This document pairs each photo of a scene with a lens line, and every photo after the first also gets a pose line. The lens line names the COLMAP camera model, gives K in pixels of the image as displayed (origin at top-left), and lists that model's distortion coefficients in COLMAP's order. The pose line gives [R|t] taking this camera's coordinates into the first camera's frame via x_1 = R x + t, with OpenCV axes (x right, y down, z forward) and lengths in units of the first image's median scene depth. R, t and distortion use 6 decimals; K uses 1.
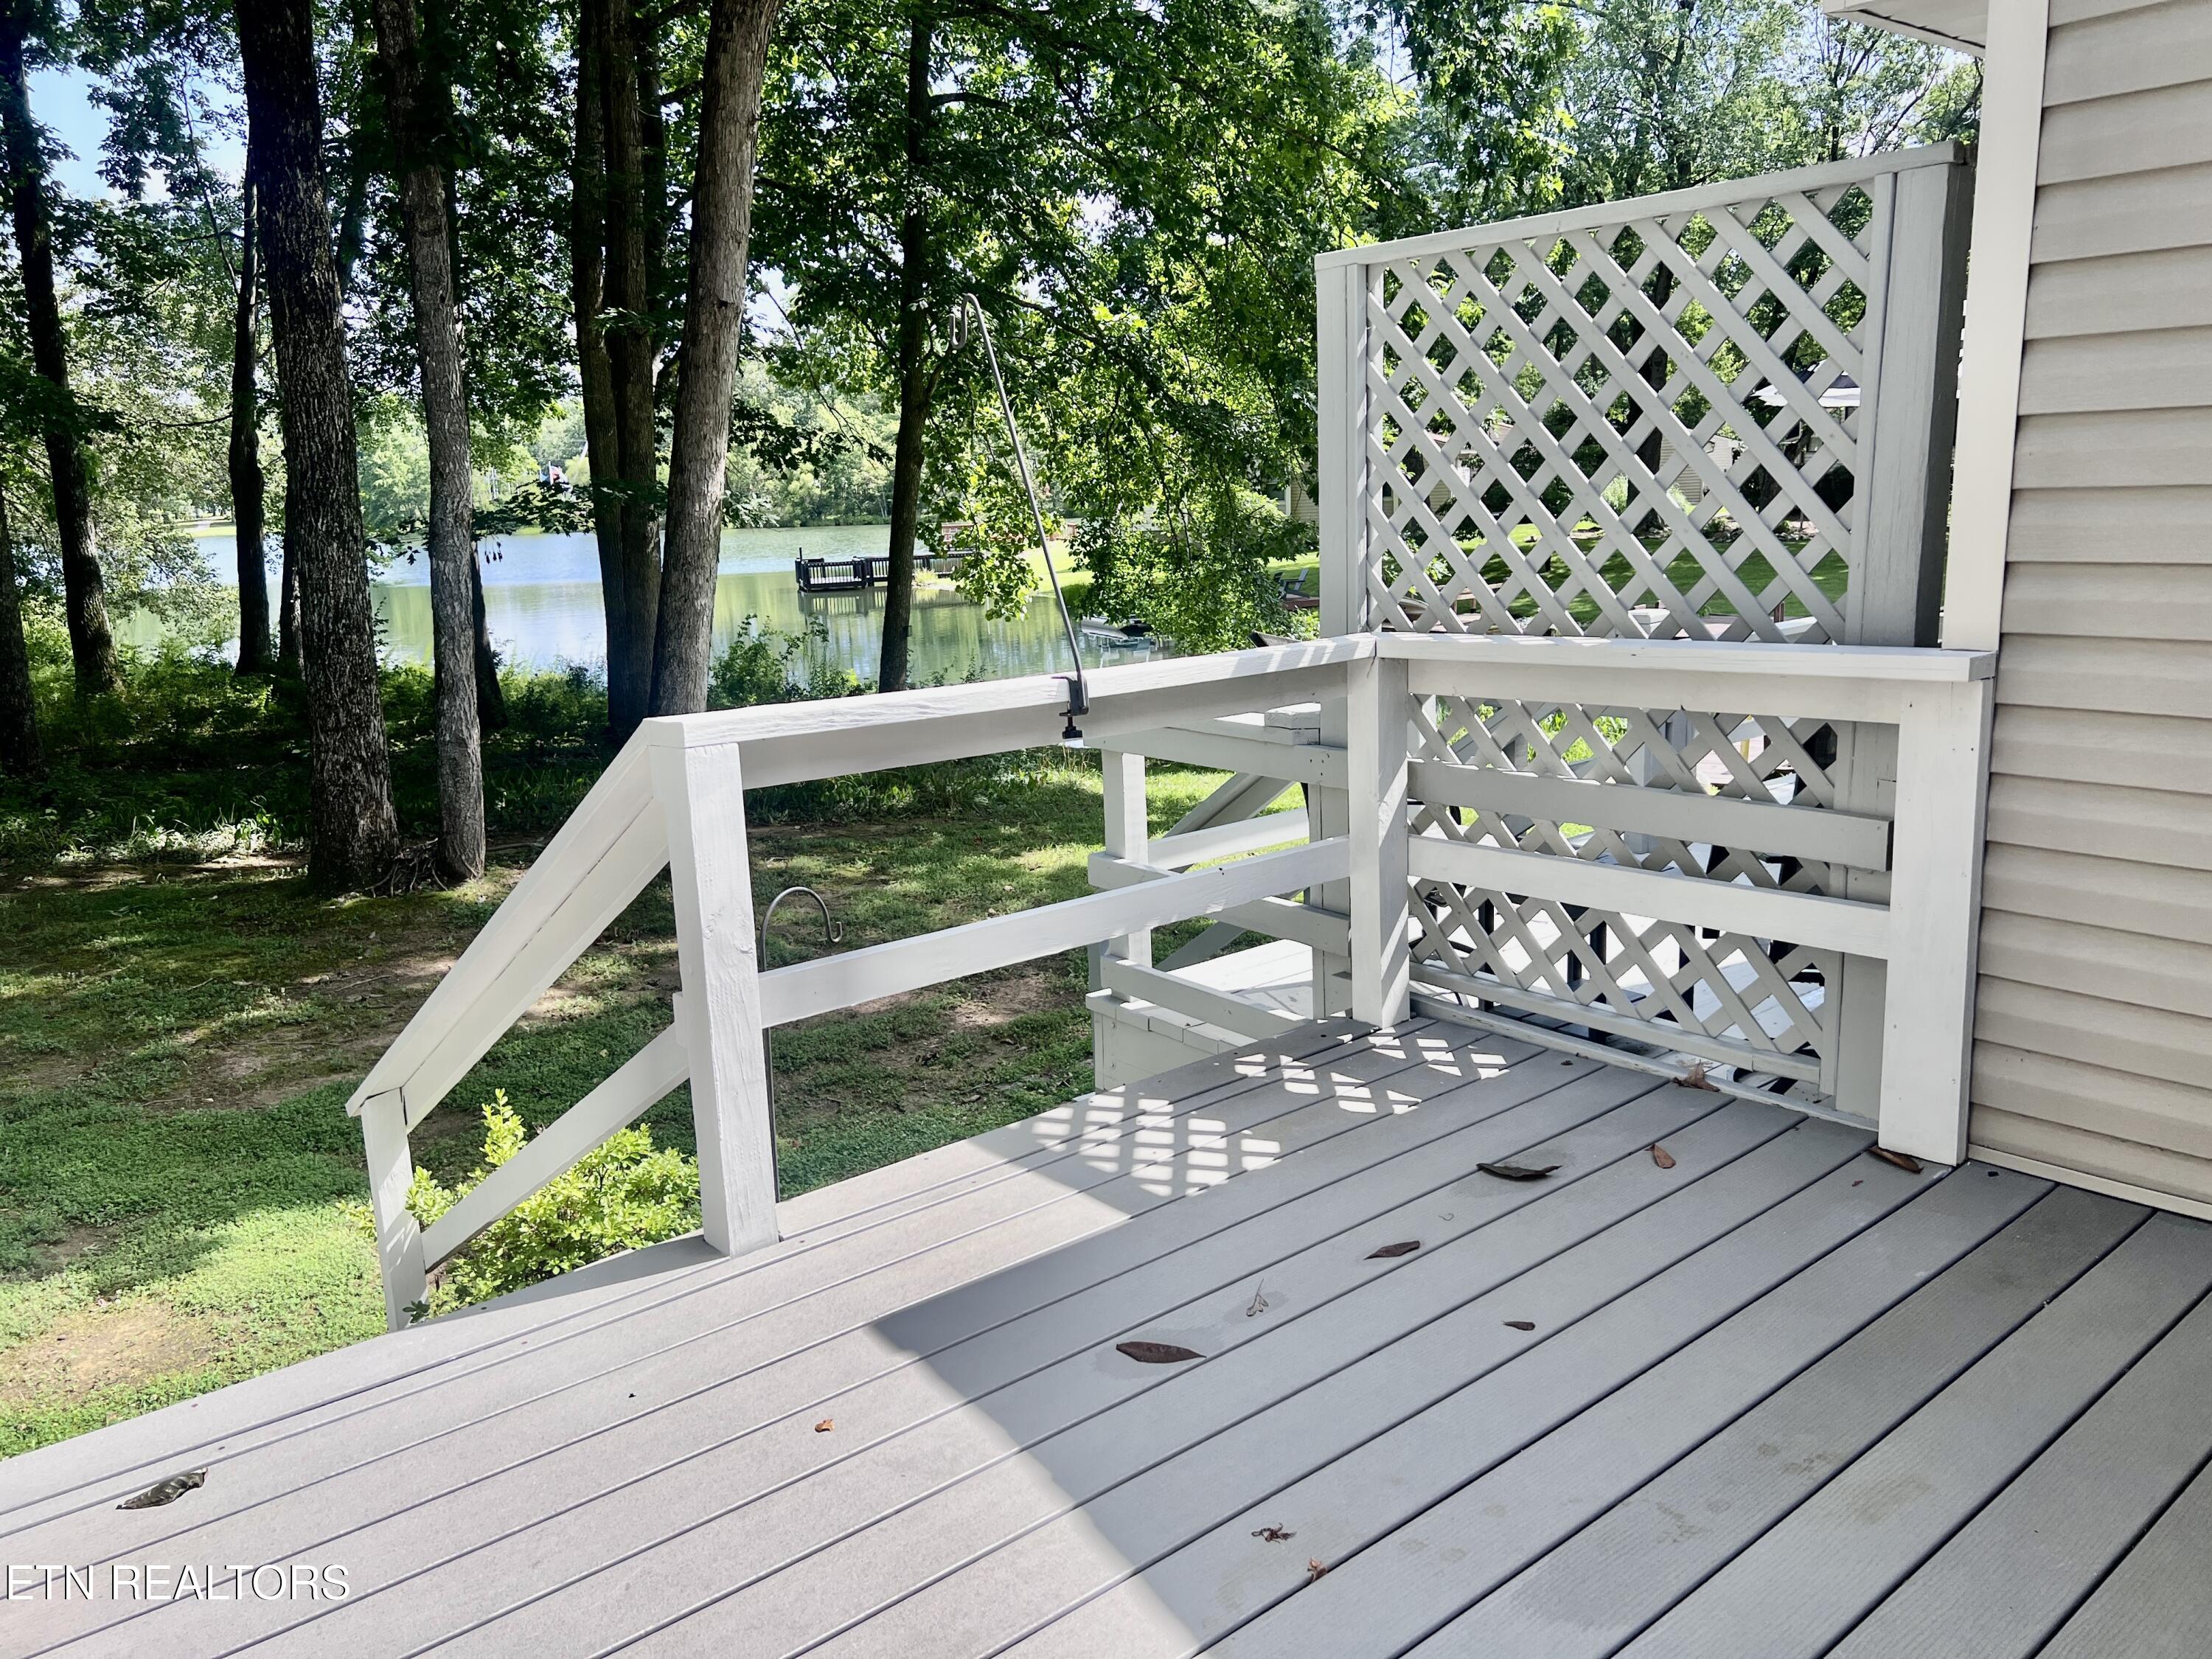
lens RADIAL K [[1660.0, 0, 1116.7], [0, 1660.0, 831.2], [0, 0, 1]] dist [0.038309, -0.048162]
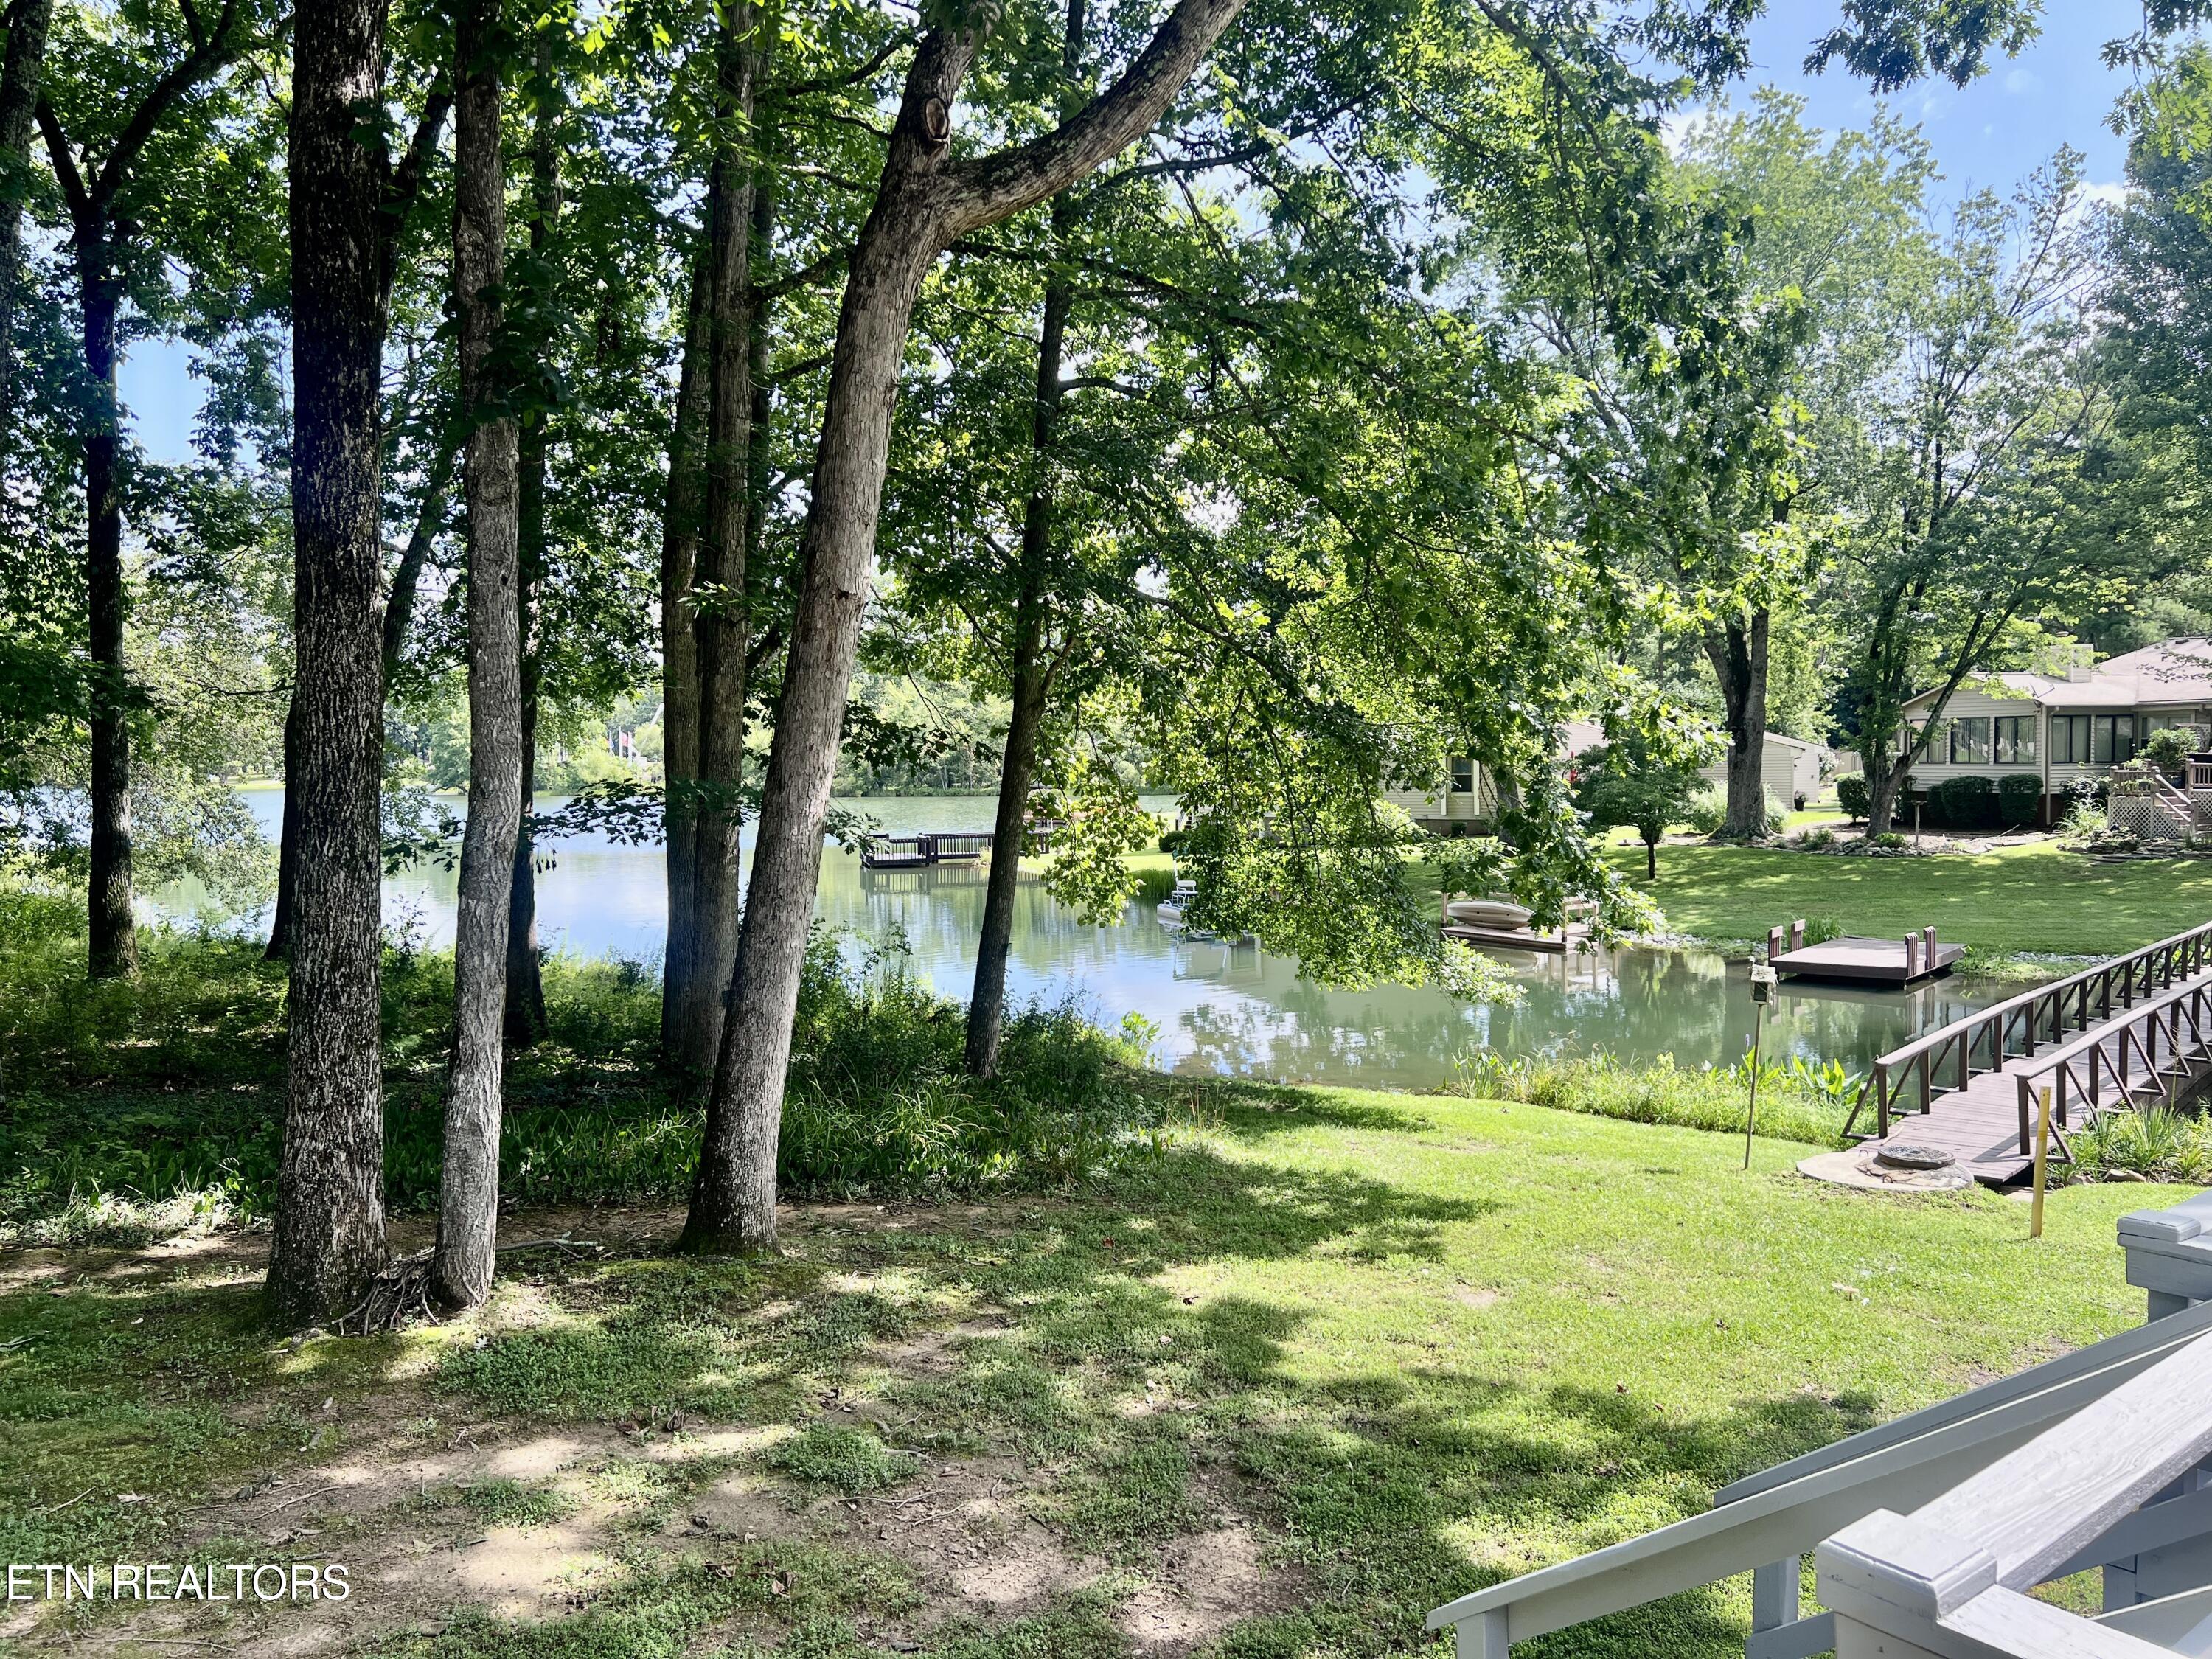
lens RADIAL K [[1678.5, 0, 1106.0], [0, 1678.5, 829.5], [0, 0, 1]] dist [0.063082, -0.065086]
pose [[0.998788, 0.030592, -0.038556, -0.032787], [-0.036550, 0.985653, -0.164779, -0.031583], [0.032962, 0.165989, 0.985577, 0.092932]]
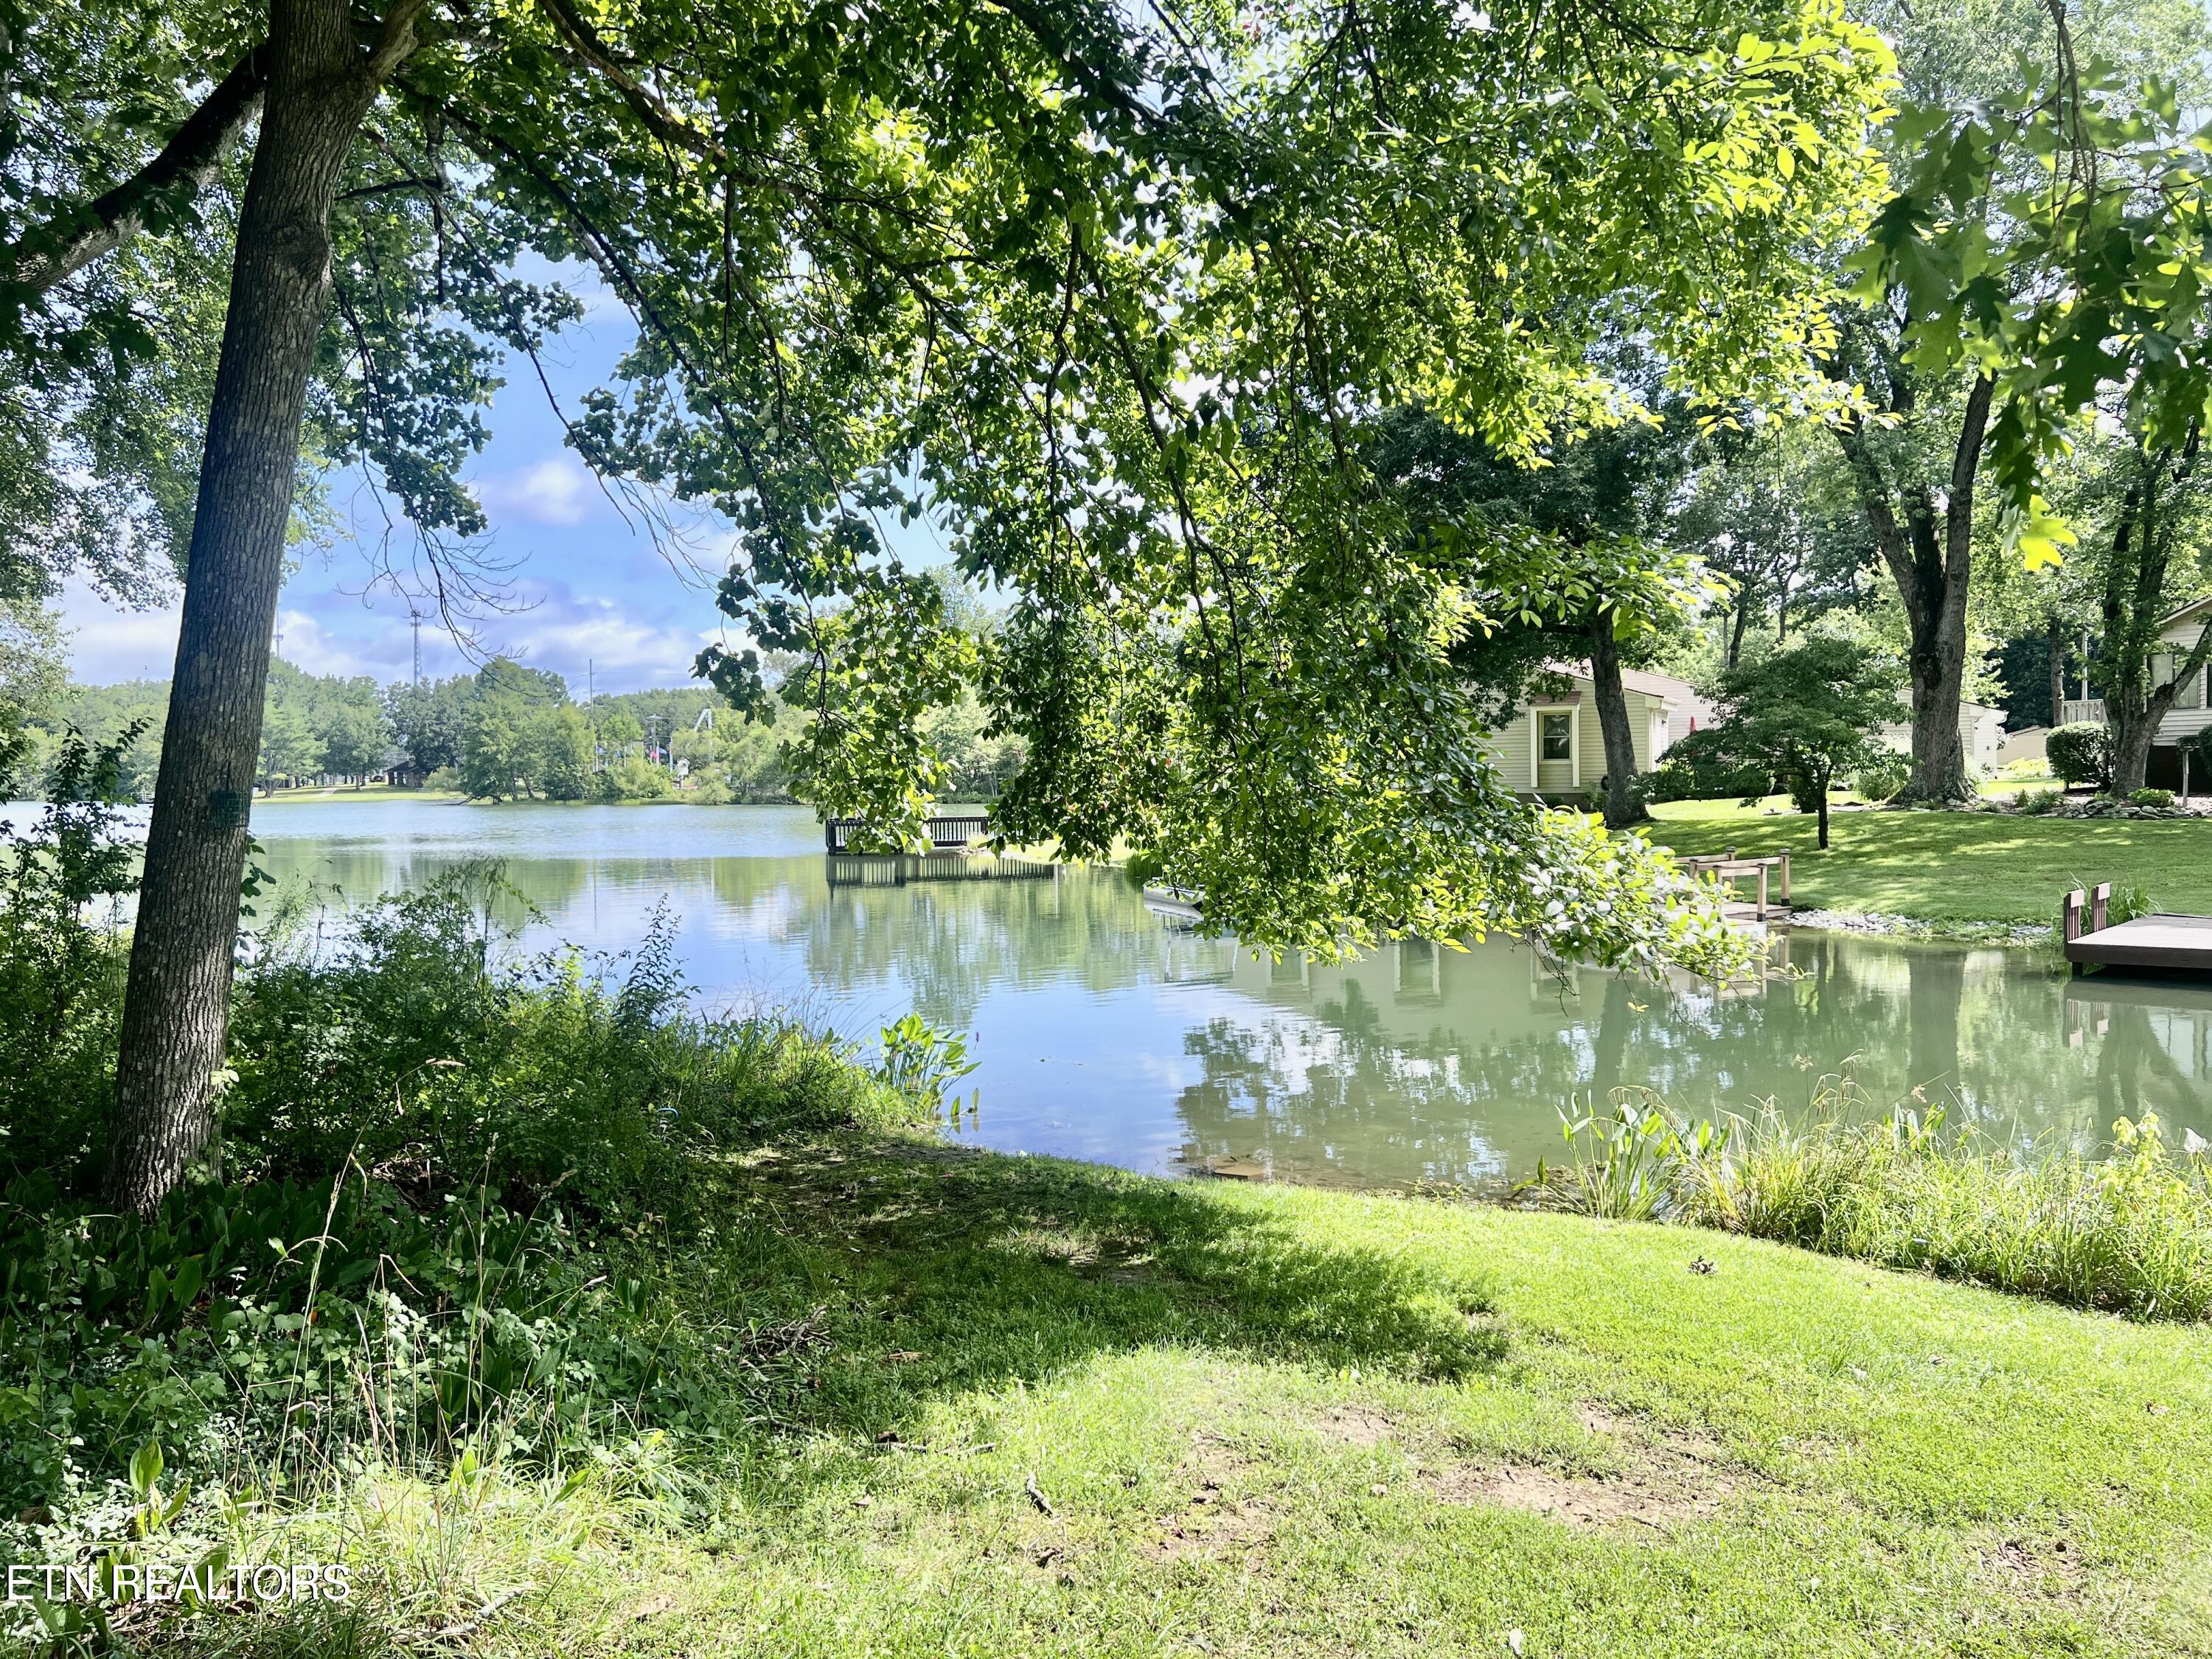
lens RADIAL K [[1678.5, 0, 1106.0], [0, 1678.5, 829.5], [0, 0, 1]] dist [0.063082, -0.065086]
pose [[0.995615, 0.031741, -0.088001, 0.047240], [-0.046870, 0.983348, -0.175583, -0.056435], [0.080962, 0.178938, 0.980524, 0.583571]]
